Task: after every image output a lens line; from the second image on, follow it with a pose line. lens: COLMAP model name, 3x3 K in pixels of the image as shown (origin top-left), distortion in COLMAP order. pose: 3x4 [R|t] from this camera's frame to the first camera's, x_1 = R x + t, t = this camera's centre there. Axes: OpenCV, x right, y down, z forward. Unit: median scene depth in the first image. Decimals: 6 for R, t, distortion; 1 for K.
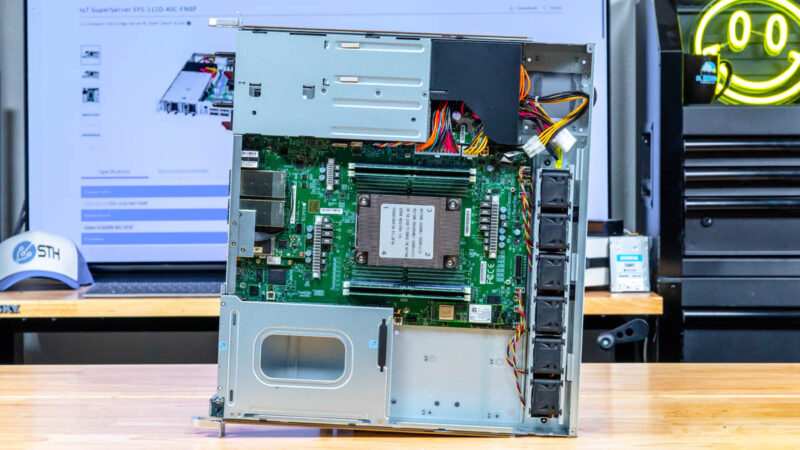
lens RADIAL K [[1763.8, 0, 400.0], [0, 1763.8, 225.0], [0, 0, 1]] dist [0.033013, 0.065423]
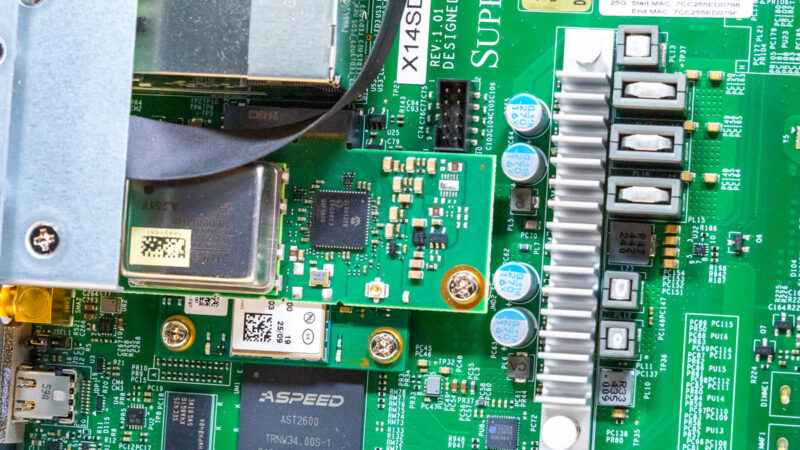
lens RADIAL K [[2552.2, 0, 400.0], [0, 2552.2, 225.0], [0, 0, 1]] dist [0.006039, 0.882831]
pose [[0.989184, 0.011031, -0.146262, -0.030698], [-0.024994, 0.995260, -0.093979, 0.031385], [0.144532, 0.096618, 0.984772, 0.796480]]
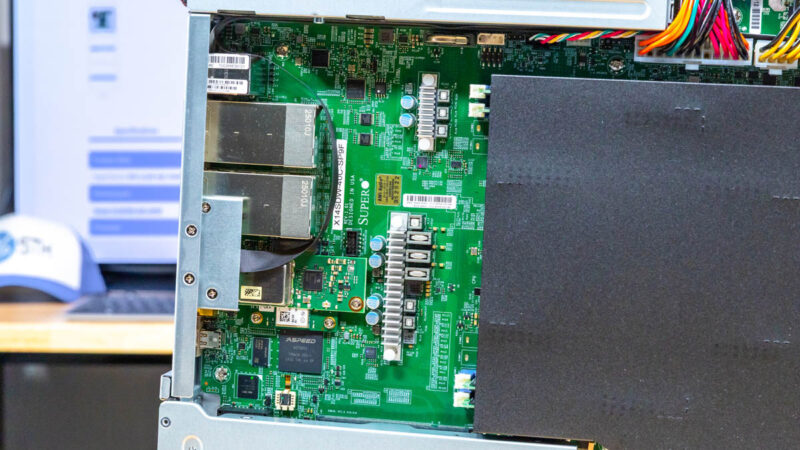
lens RADIAL K [[1705.0, 0, 387.9], [0, 1705.0, 223.9], [0, 0, 1]] dist [0.024428, 0.094156]
pose [[0.991672, 0.012258, -0.128205, 0.002921], [-0.010759, 0.999865, 0.012380, -0.007508], [0.128339, -0.010898, 0.991670, 0.604200]]
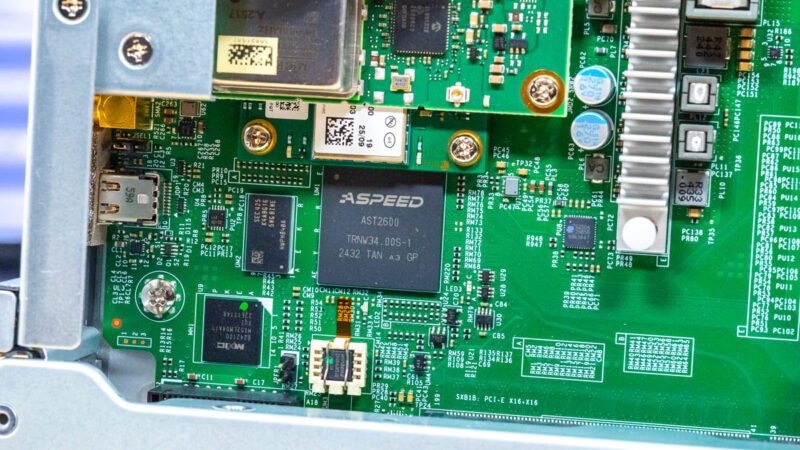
lens RADIAL K [[2552.2, 0, 400.0], [0, 2552.2, 225.0], [0, 0, 1]] dist [0.006039, 0.882831]
pose [[0.993160, 0.016244, -0.115628, -0.043214], [-0.015388, 0.999847, 0.008298, 0.026226], [0.115745, -0.006462, 0.993258, 0.790208]]
